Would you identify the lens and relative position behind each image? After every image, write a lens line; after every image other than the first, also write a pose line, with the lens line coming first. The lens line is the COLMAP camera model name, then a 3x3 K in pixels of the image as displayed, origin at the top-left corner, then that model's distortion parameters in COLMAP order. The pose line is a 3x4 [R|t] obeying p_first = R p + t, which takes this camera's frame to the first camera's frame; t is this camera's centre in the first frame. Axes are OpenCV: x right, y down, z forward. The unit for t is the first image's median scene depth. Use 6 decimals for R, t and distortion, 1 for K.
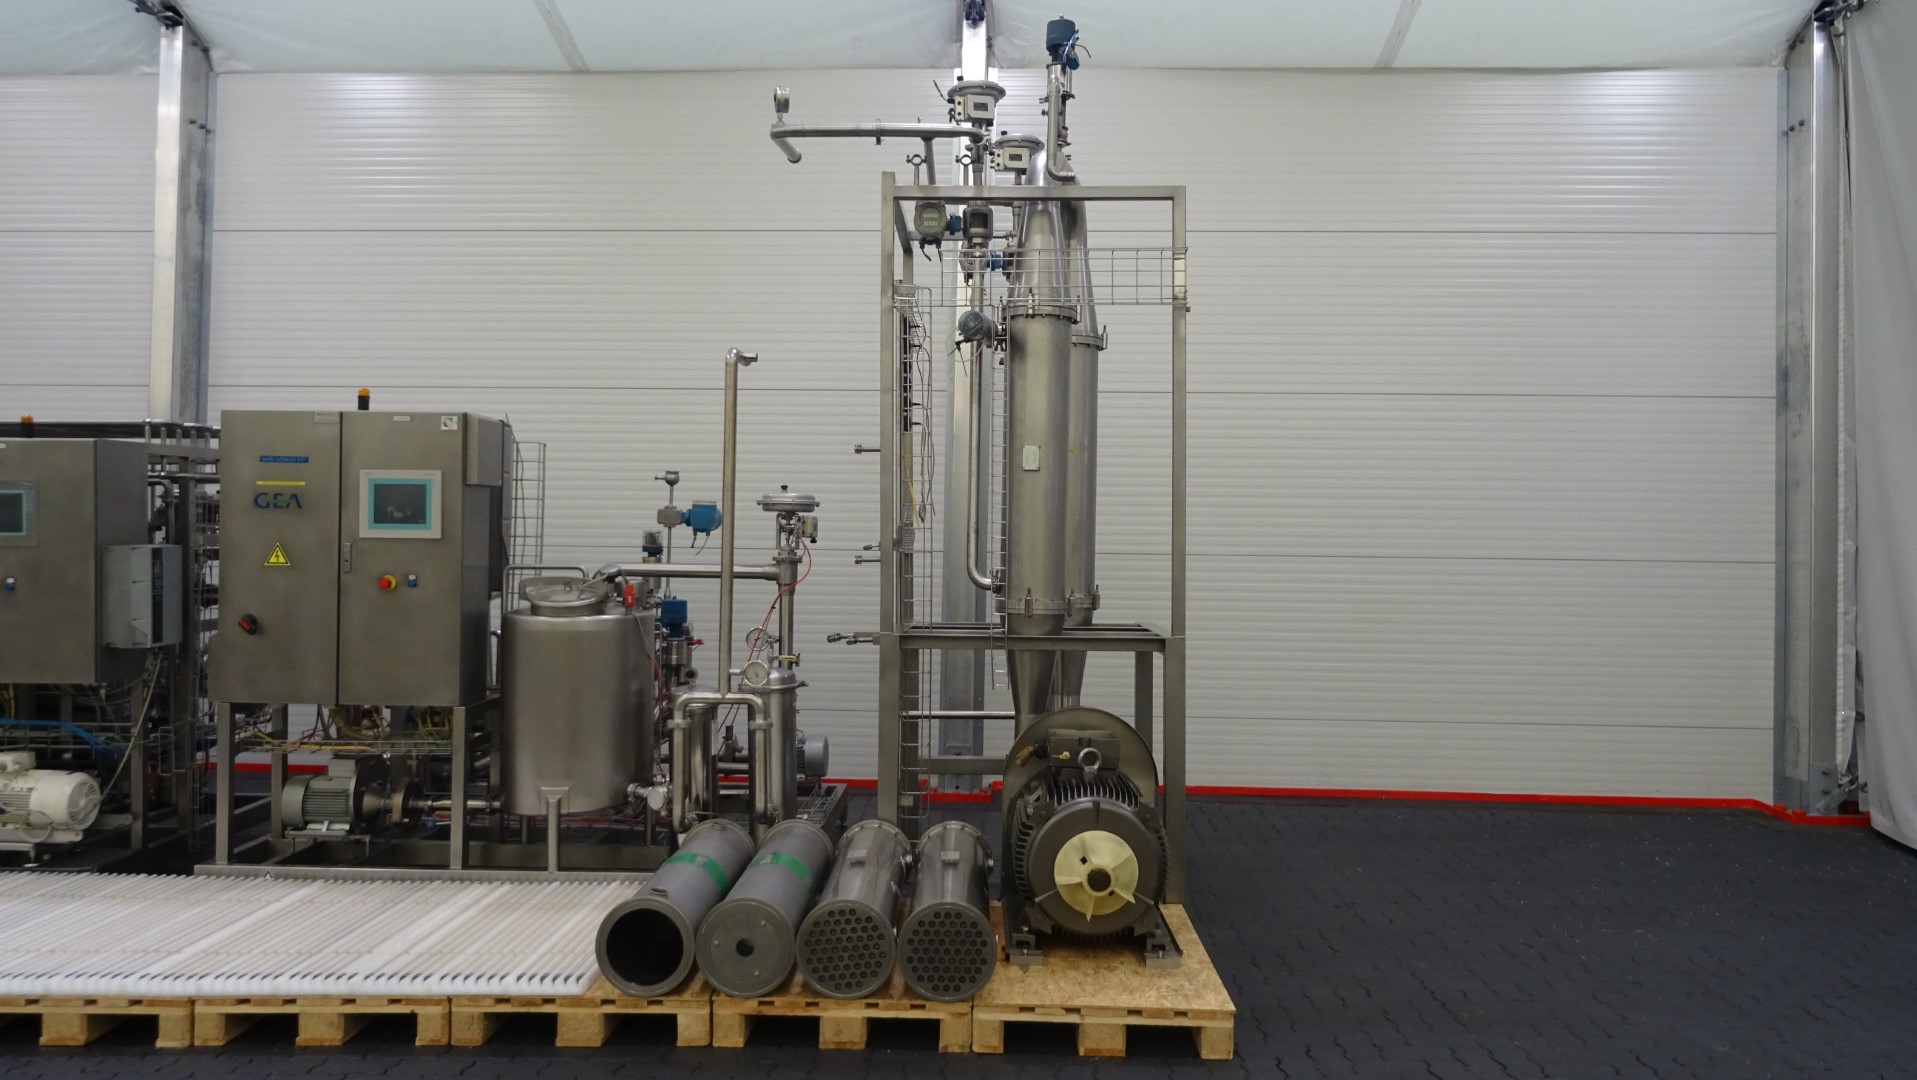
lens RADIAL K [[1394.6, 0, 949.7], [0, 1394.6, 541.0], [0, 0, 1]] dist [0.012761, -0.006393]
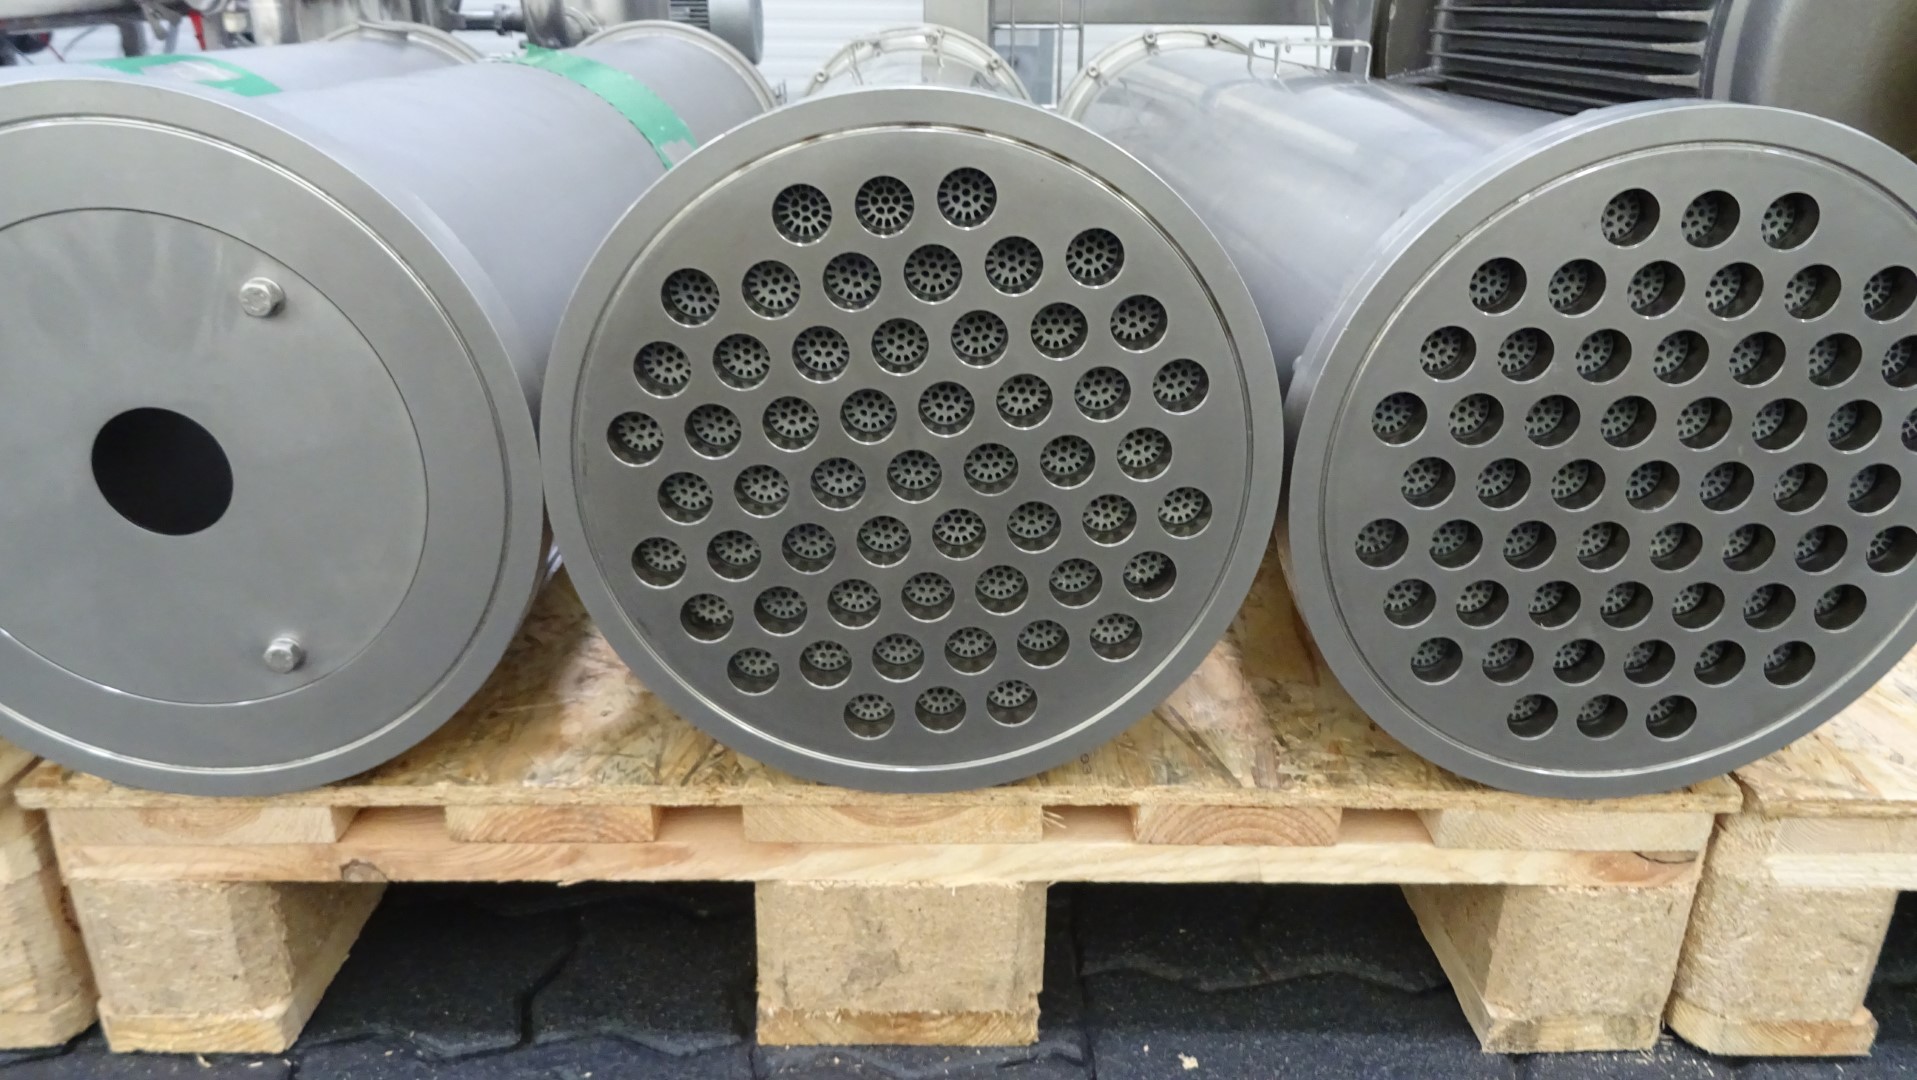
lens RADIAL K [[1394.6, 0, 946.4], [0, 1394.6, 553.4], [0, 0, 1]] dist [0.012761, -0.006393]
pose [[0.999234, -0.015923, 0.035757, -0.074902], [0.001406, 0.927526, 0.373756, 0.243459], [-0.039117, -0.373419, 0.926838, 0.851988]]
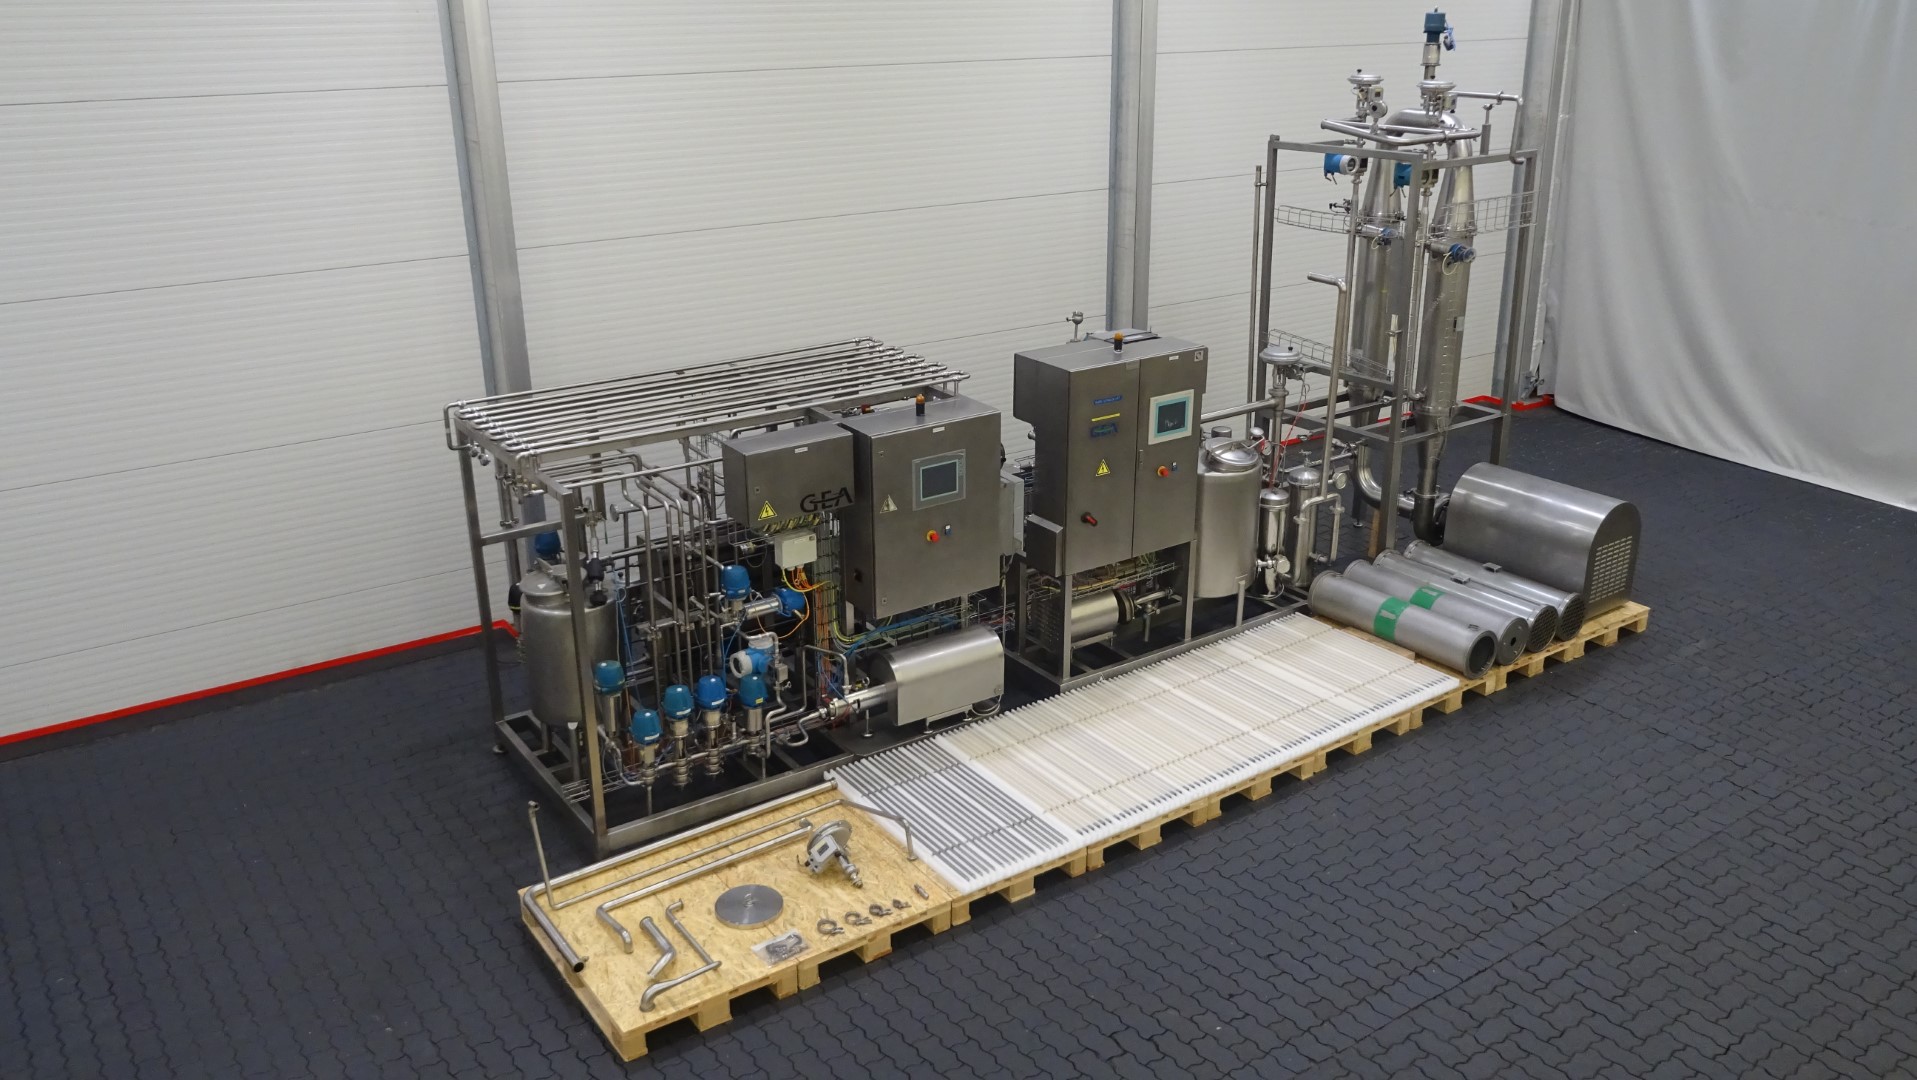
lens RADIAL K [[1579.0, 0, 948.3], [0, 1579.0, 543.8], [0, 0, 1]] dist [0.014175, 0.002754]
pose [[0.791050, -0.228812, 0.567348, -1.949357], [0.014125, 0.934002, 0.356989, -0.621803], [-0.611588, -0.274383, 0.742074, -0.114490]]
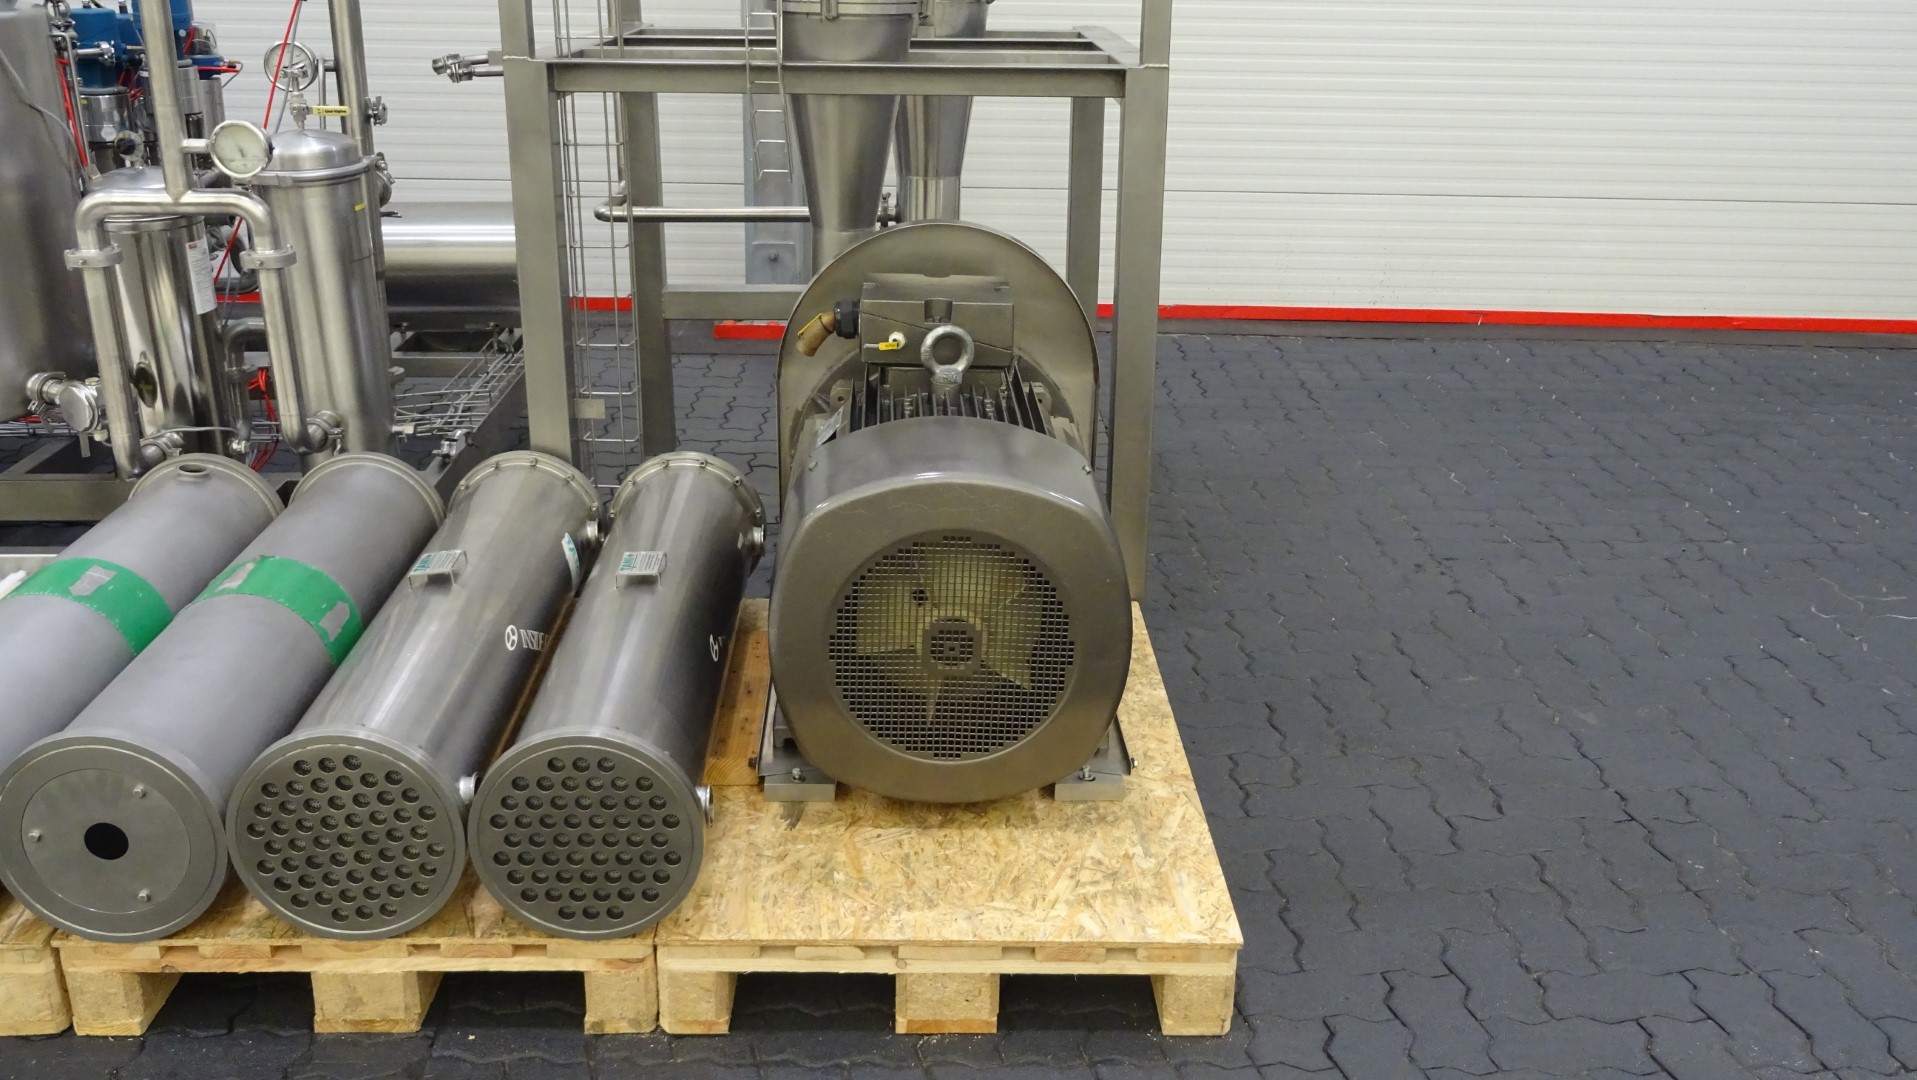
lens RADIAL K [[1751.4, 0, 972.5], [0, 1751.4, 543.0], [0, 0, 1]] dist [-0.007906, 0.000000]
pose [[0.998233, -0.017237, 0.056875, 0.085665], [-0.003450, 0.938593, 0.345009, 0.021728], [-0.059329, -0.344595, 0.936875, 0.507402]]
